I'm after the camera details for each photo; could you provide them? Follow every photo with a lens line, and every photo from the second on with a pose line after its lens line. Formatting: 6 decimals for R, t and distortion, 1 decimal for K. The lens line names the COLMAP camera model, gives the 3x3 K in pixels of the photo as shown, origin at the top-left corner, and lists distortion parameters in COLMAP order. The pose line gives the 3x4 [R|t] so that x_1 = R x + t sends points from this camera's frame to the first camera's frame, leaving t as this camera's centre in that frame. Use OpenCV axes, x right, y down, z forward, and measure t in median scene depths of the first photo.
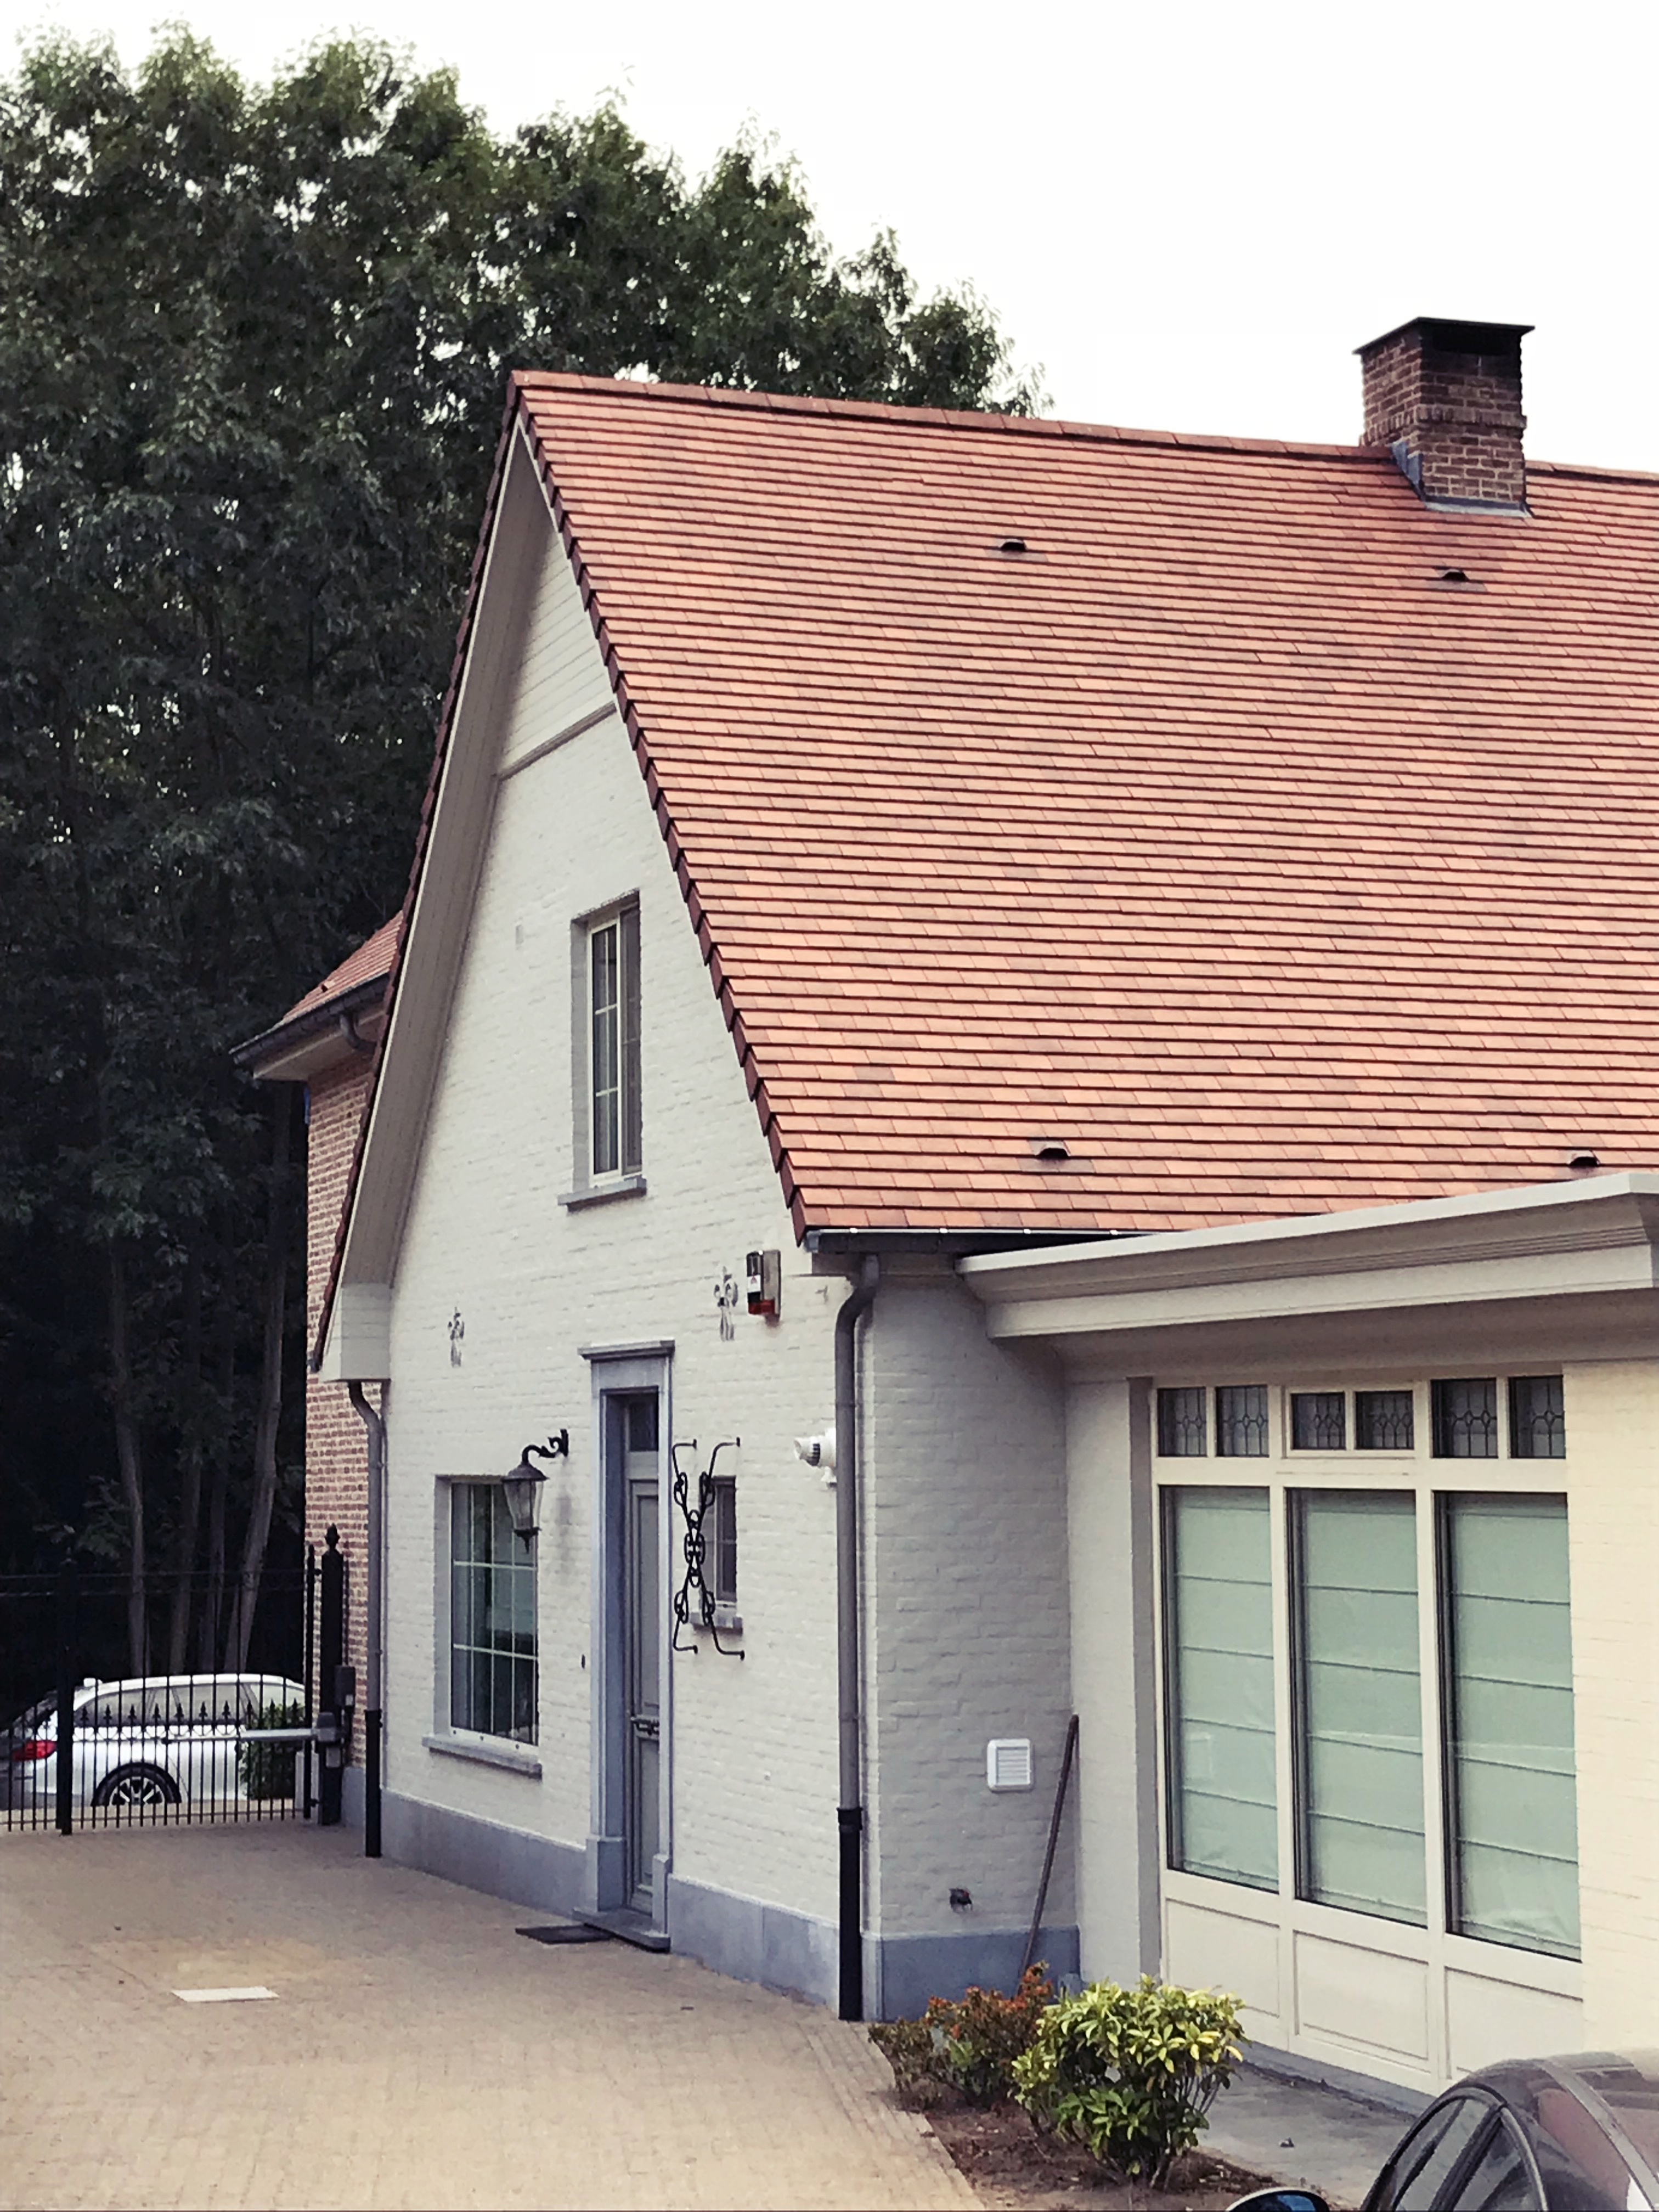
lens RADIAL K [[3940.1, 0, 829.5], [0, 3940.1, 1106.0], [0, 0, 1]] dist [0.043138, 0.035581]
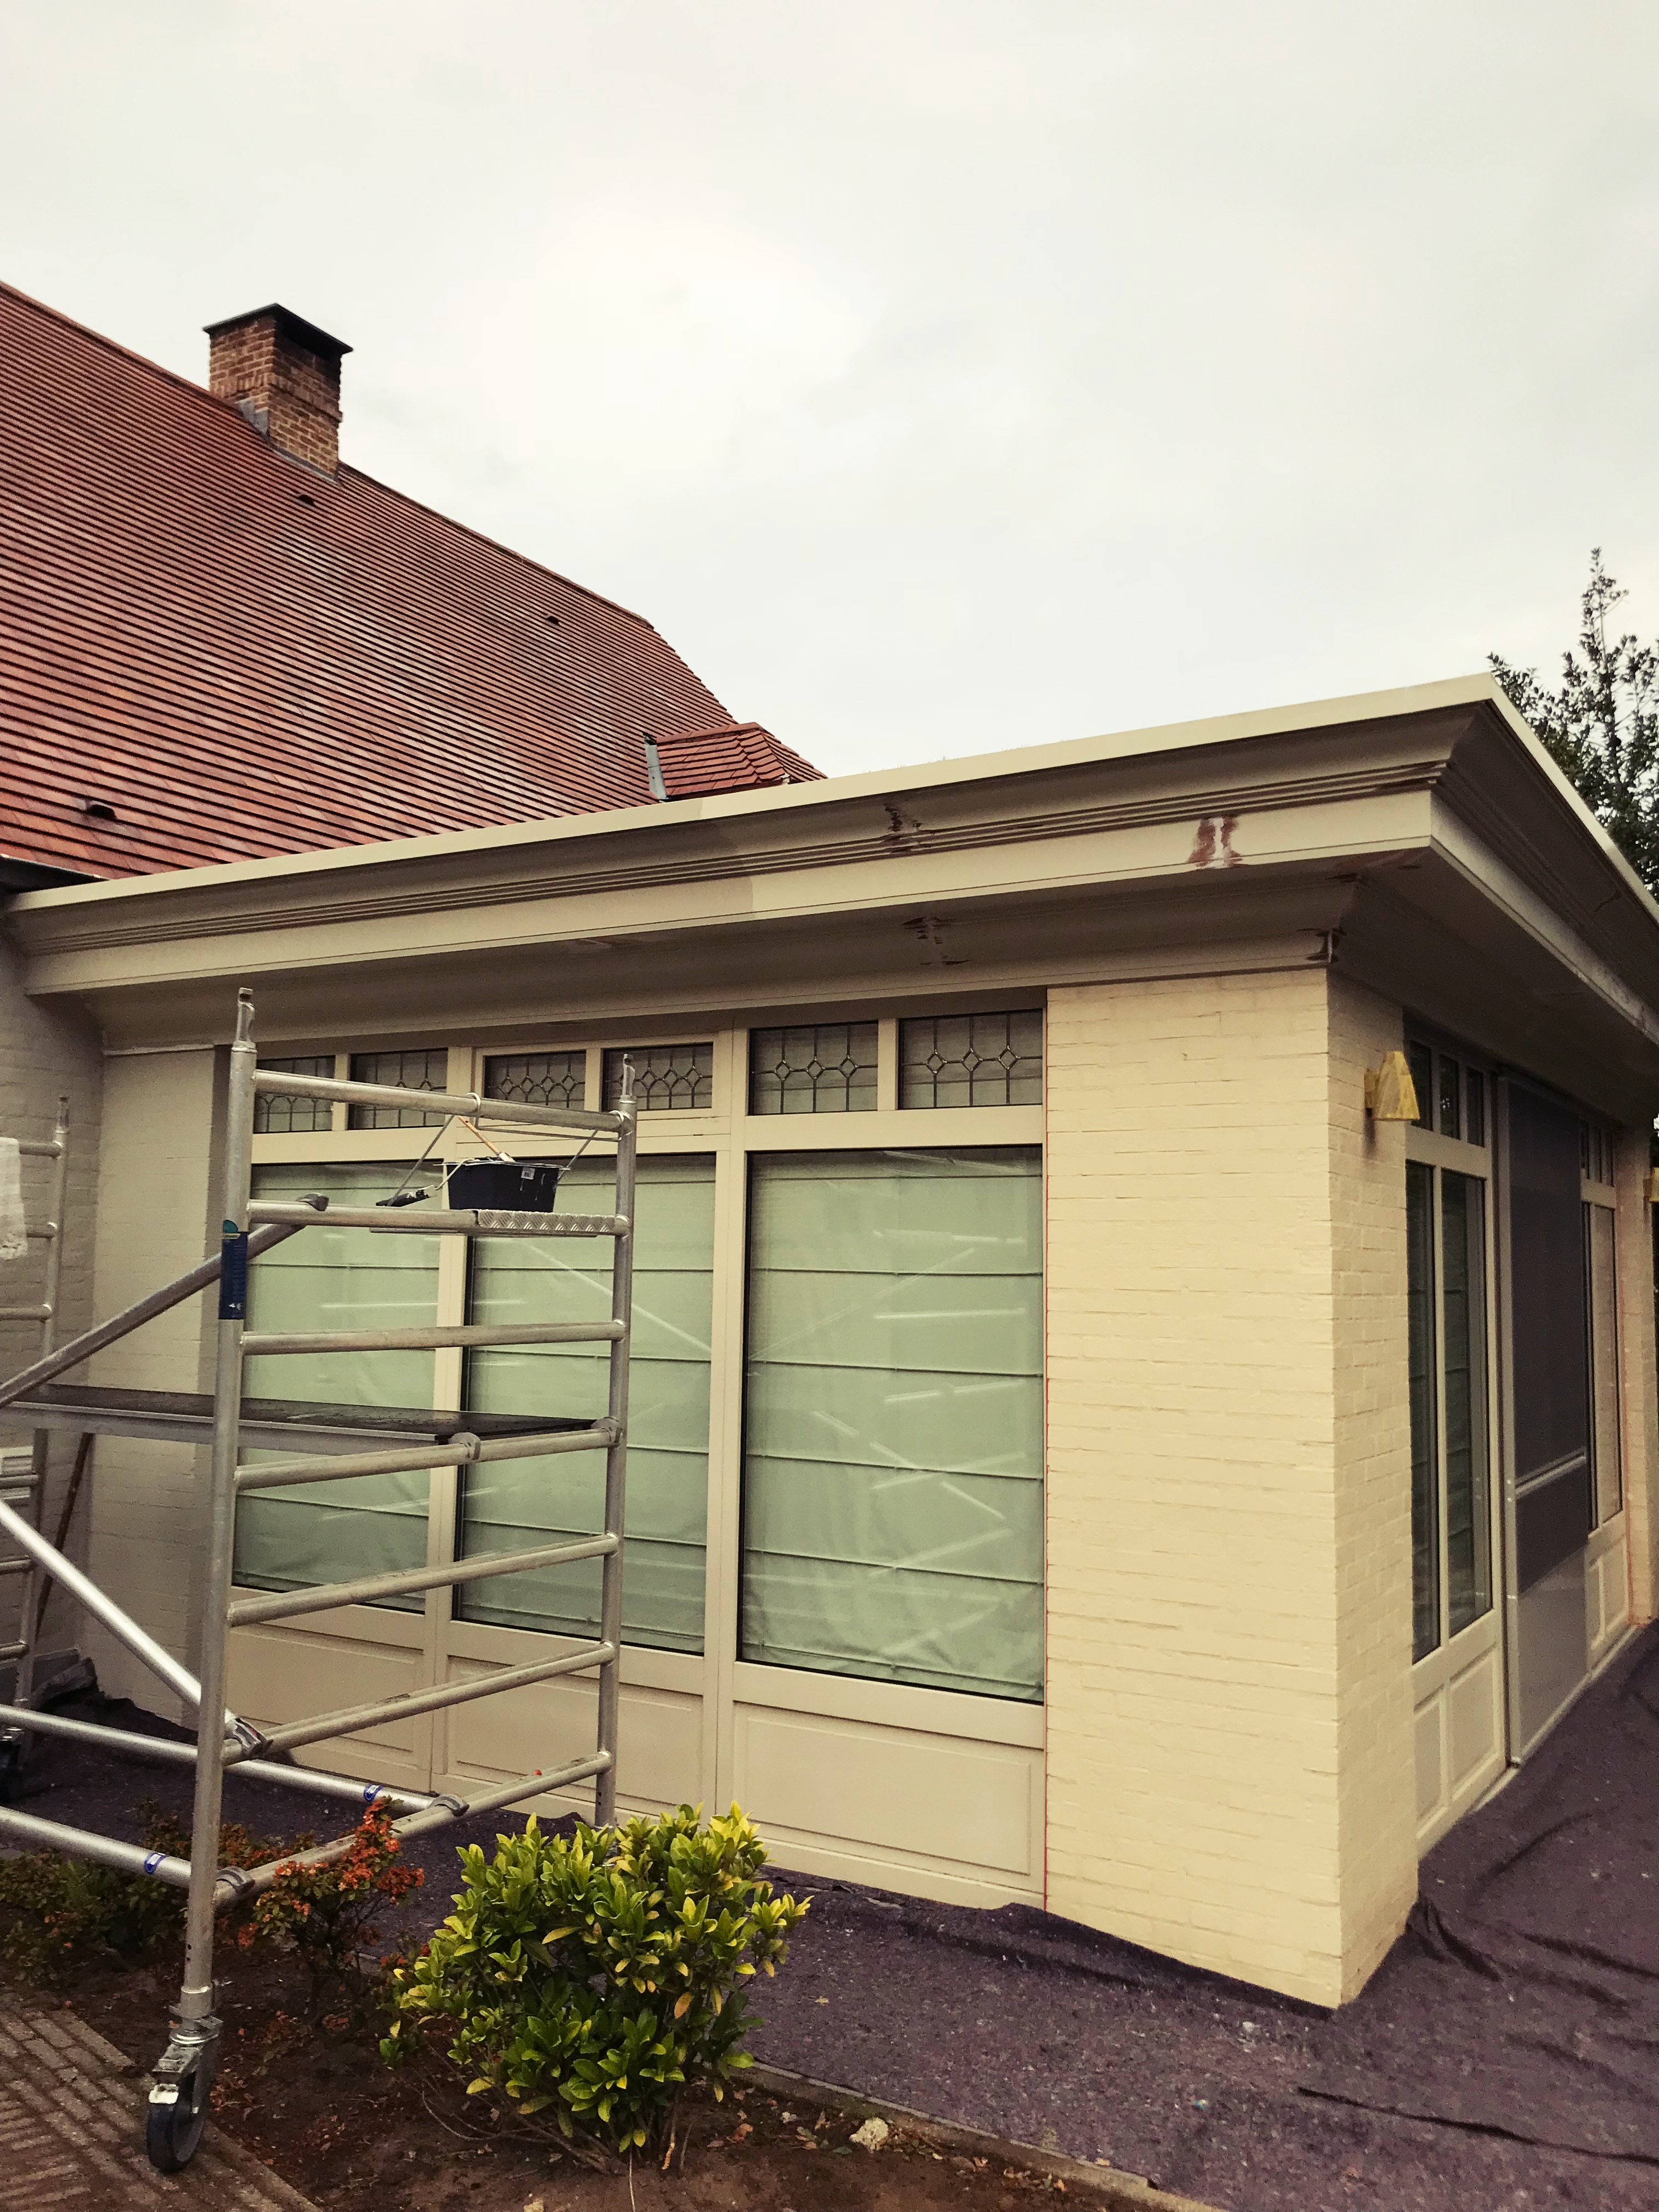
lens RADIAL K [[1832.0, 0, 824.4], [0, 1832.0, 1081.9], [0, 0, 1]] dist [0.015386, 0.007657]
pose [[0.786139, 0.086487, 0.611969, -0.071029], [-0.075863, 0.996176, -0.043332, 0.083088], [-0.613376, -0.012361, 0.789694, 0.563827]]
